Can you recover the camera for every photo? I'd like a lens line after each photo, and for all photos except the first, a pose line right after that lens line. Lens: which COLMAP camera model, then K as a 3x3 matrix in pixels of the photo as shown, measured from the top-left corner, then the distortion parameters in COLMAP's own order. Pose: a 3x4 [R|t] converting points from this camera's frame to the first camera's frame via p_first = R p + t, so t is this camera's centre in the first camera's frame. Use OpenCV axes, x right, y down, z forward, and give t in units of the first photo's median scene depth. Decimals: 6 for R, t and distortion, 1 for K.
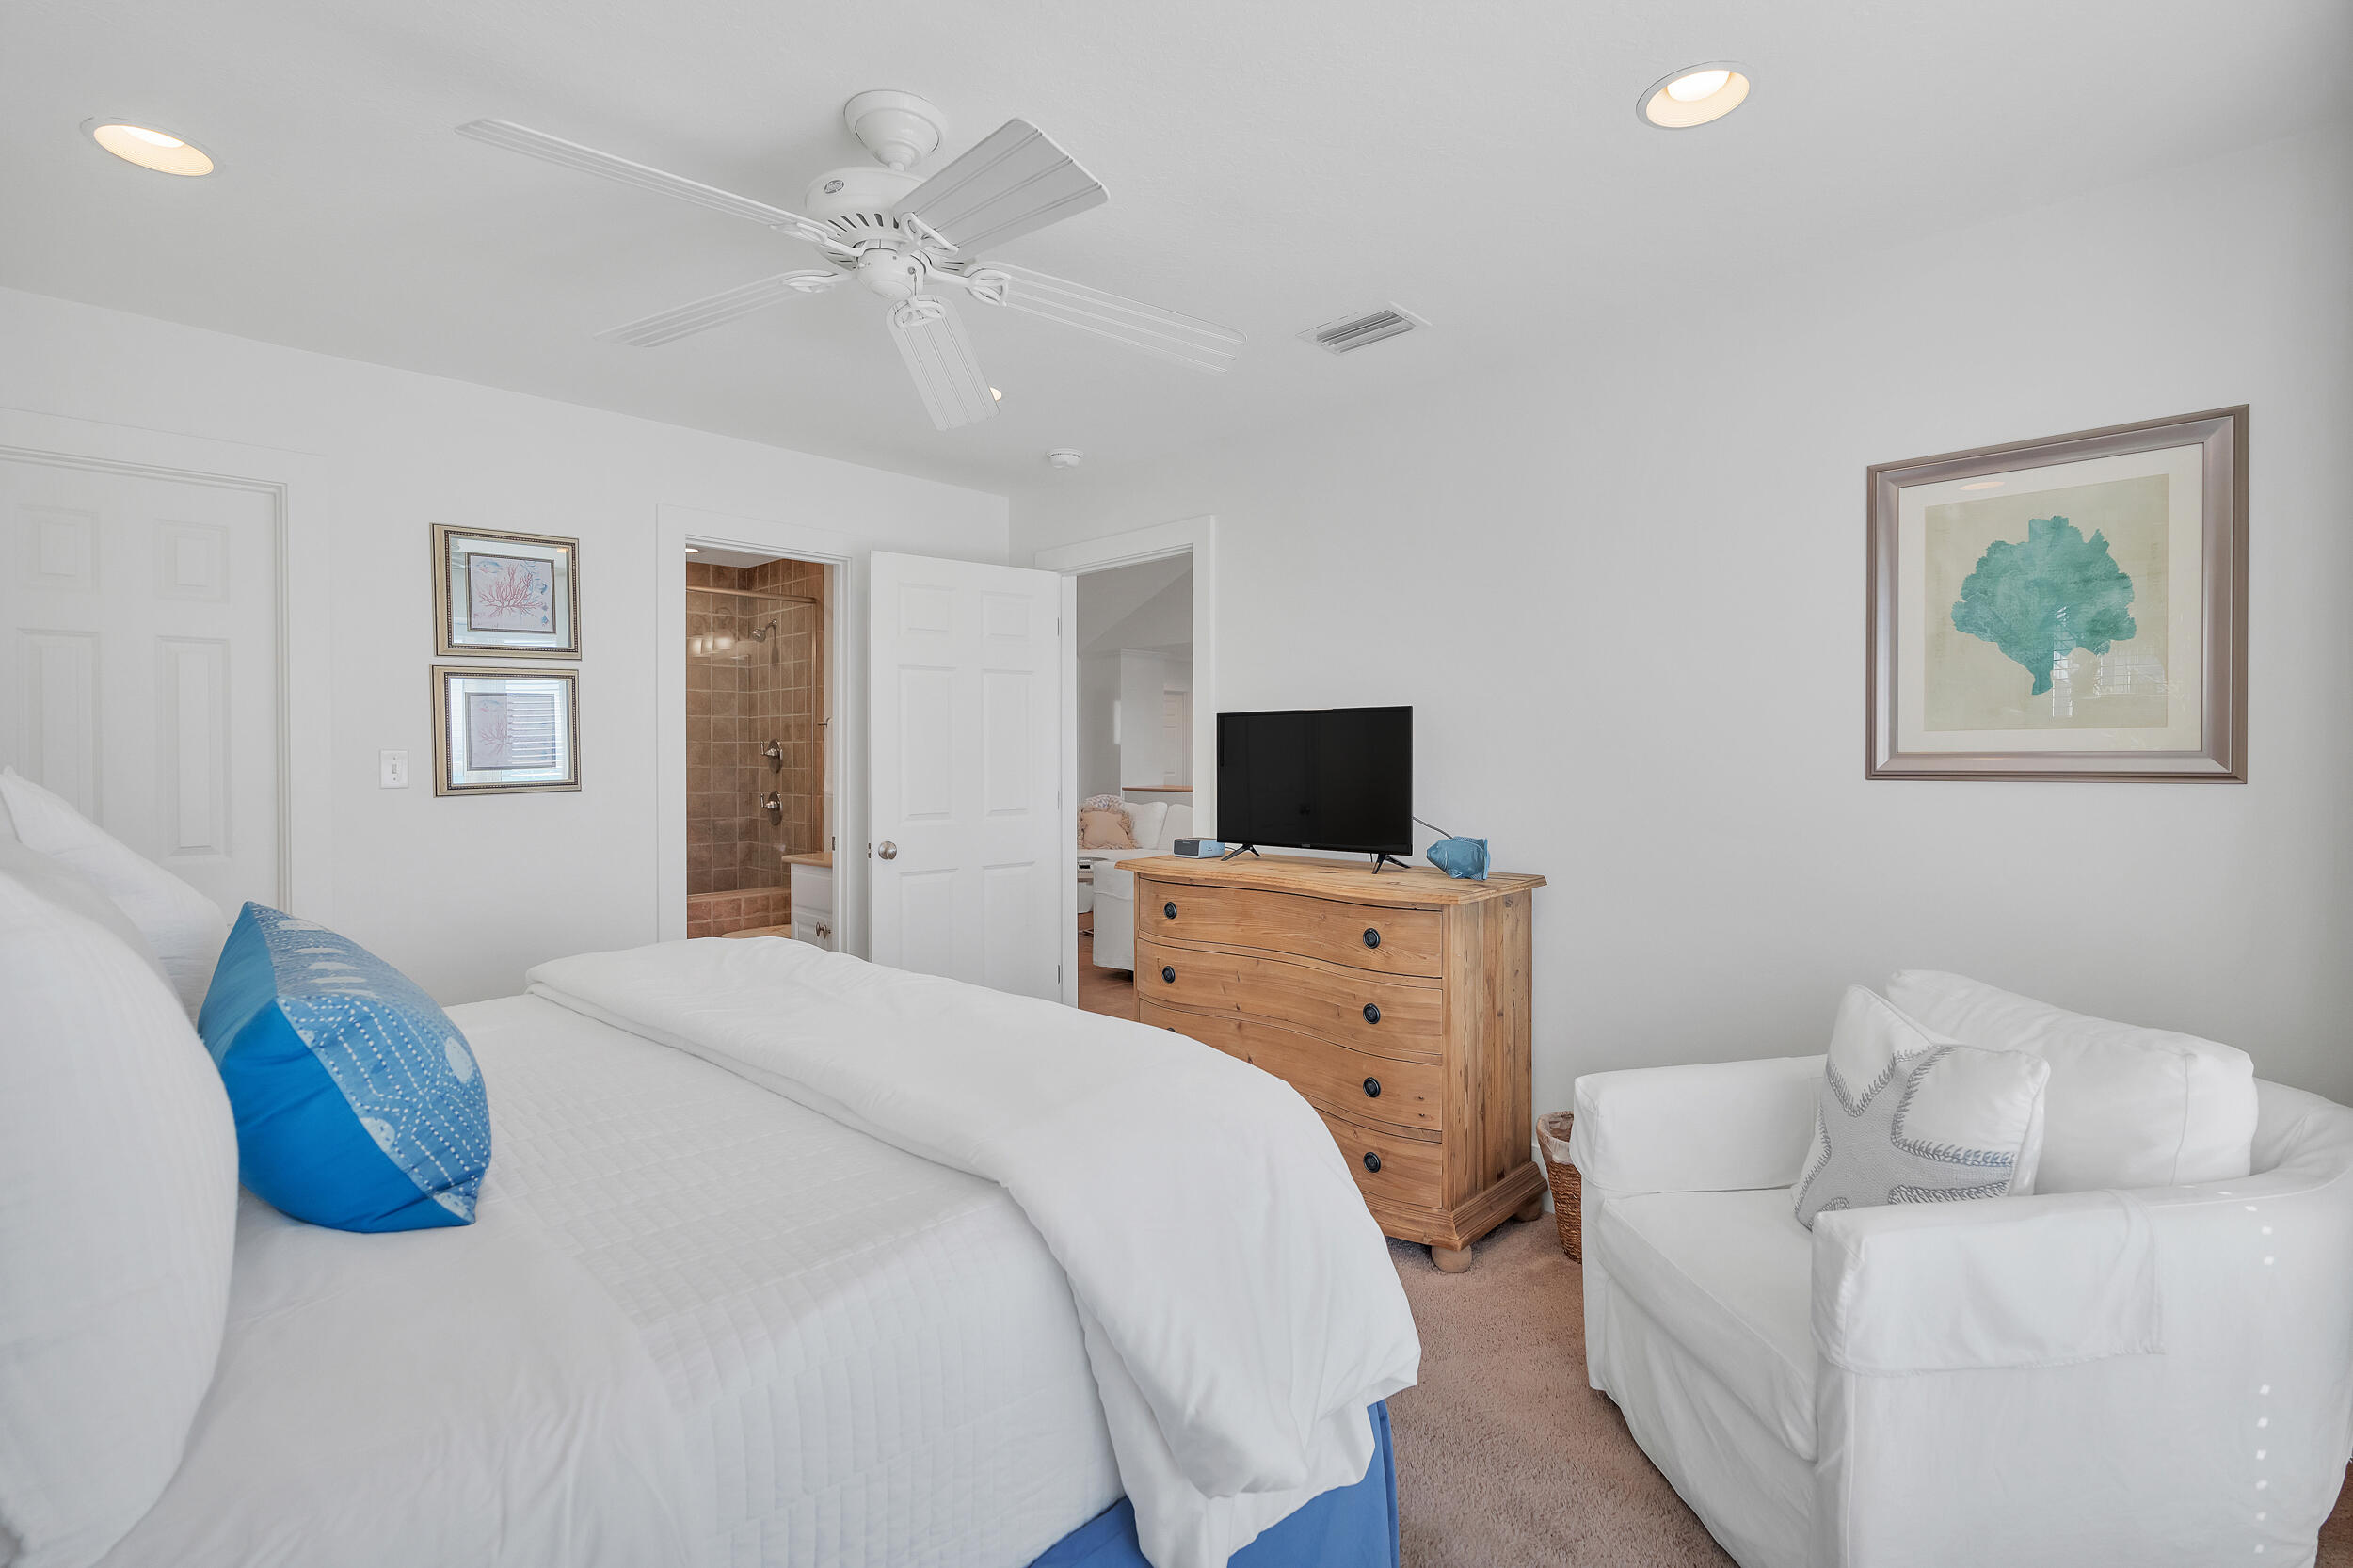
lens RADIAL K [[1062.6, 0, 1185.9], [0, 1062.6, 778.5], [0, 0, 1]] dist [-0.002059, 0.000225]
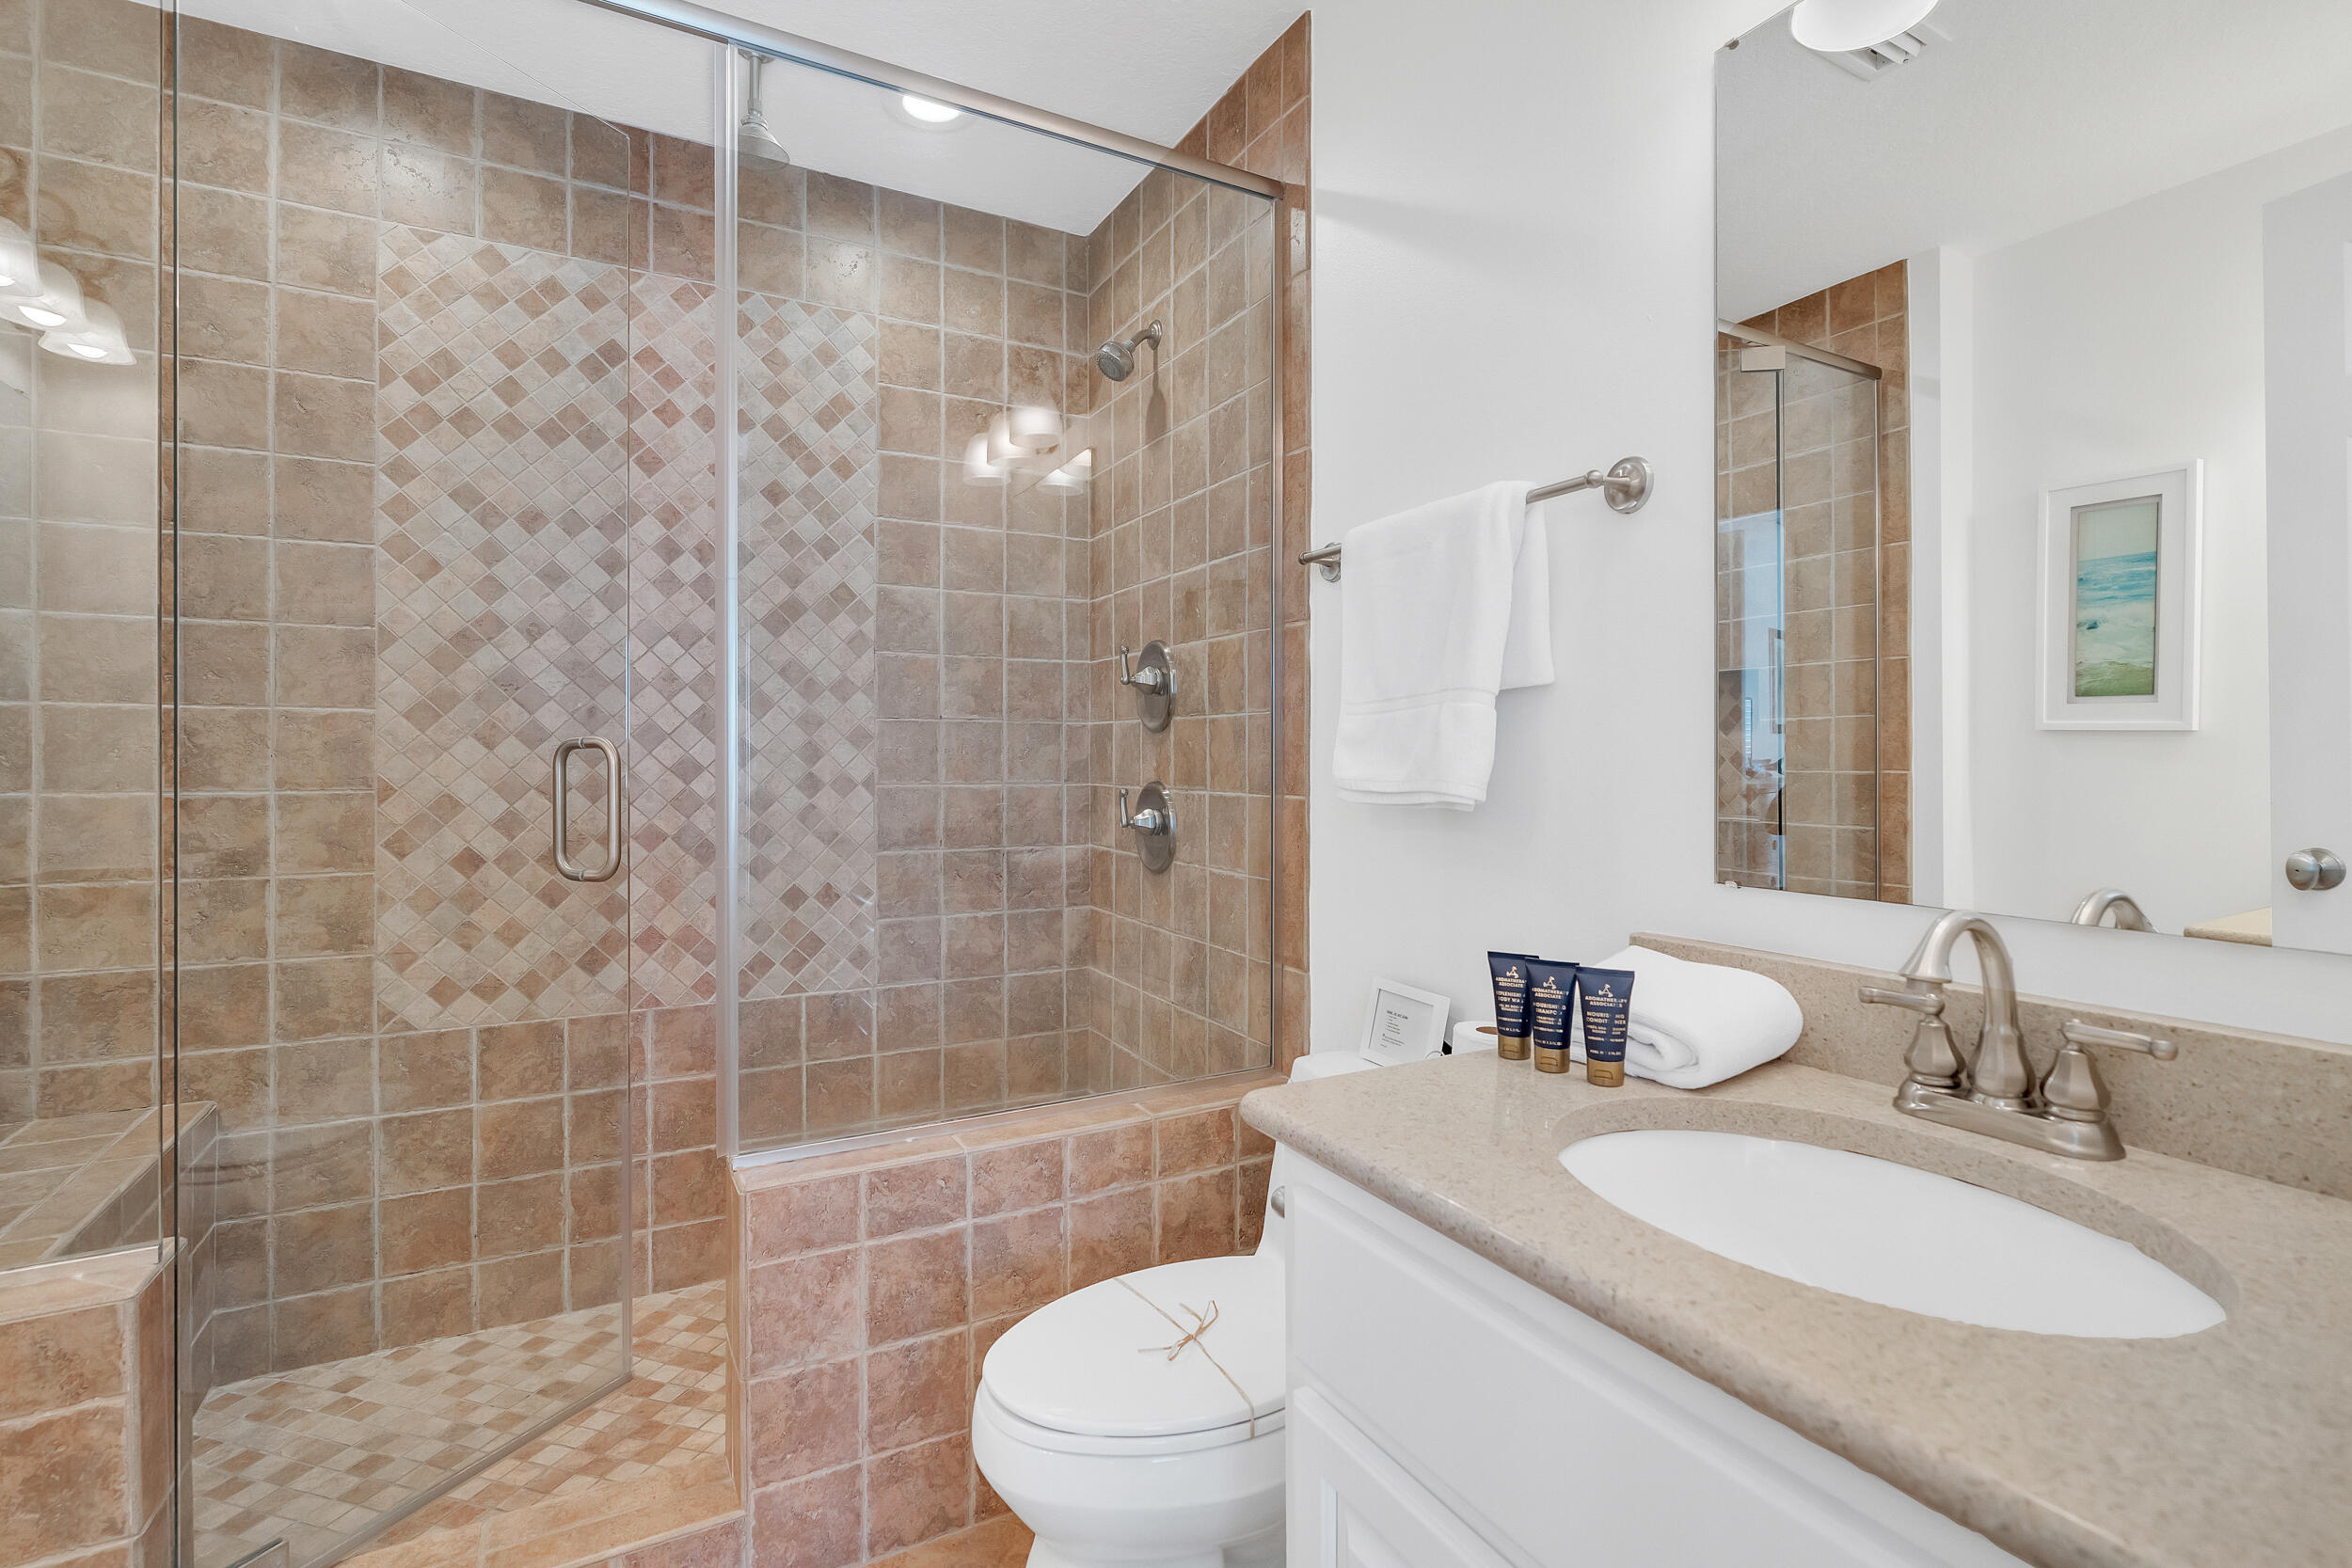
lens RADIAL K [[1062.0, 0, 1185.4], [0, 1062.0, 778.5], [0, 0, 1]] dist [-0.002059, 0.000225]
pose [[0.955105, 0.001723, -0.296262, -0.263541], [-0.003256, 0.999984, -0.004681, 0.012183], [0.296249, 0.005435, 0.955095, 0.640692]]
